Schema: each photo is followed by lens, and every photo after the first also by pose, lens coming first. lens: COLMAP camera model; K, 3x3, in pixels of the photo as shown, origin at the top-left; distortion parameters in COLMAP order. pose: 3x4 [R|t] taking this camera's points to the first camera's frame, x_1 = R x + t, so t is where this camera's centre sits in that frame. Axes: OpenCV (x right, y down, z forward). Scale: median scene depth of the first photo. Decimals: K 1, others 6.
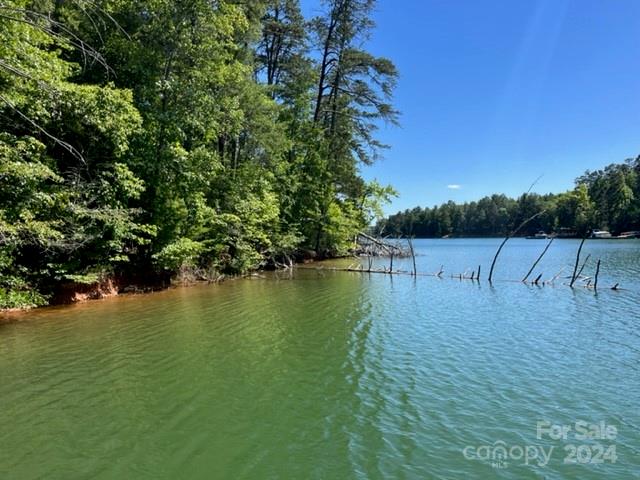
lens RADIAL K [[487.3, 0, 320.0], [0, 487.3, 240.0], [0, 0, 1]] dist [0.086389, -0.113240]
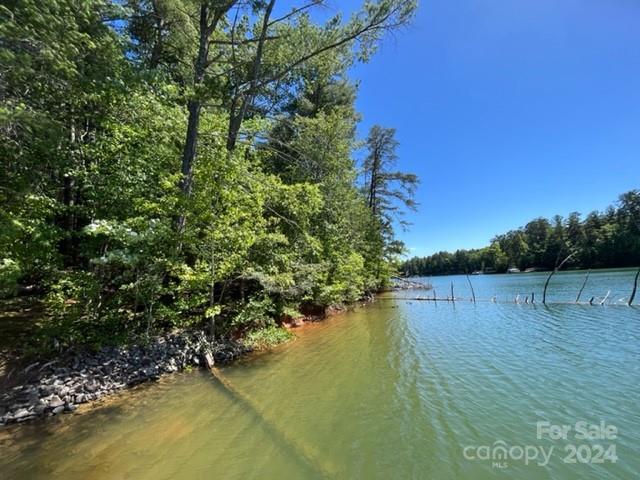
lens RADIAL K [[263.1, 0, 316.9], [0, 263.1, 241.8], [0, 0, 1]] dist [-0.000645, 0.000319]
pose [[0.994606, -0.059127, -0.085227, -0.165049], [0.045492, 0.987043, -0.153875, -0.002979], [0.093221, 0.149168, 0.984408, 0.107013]]
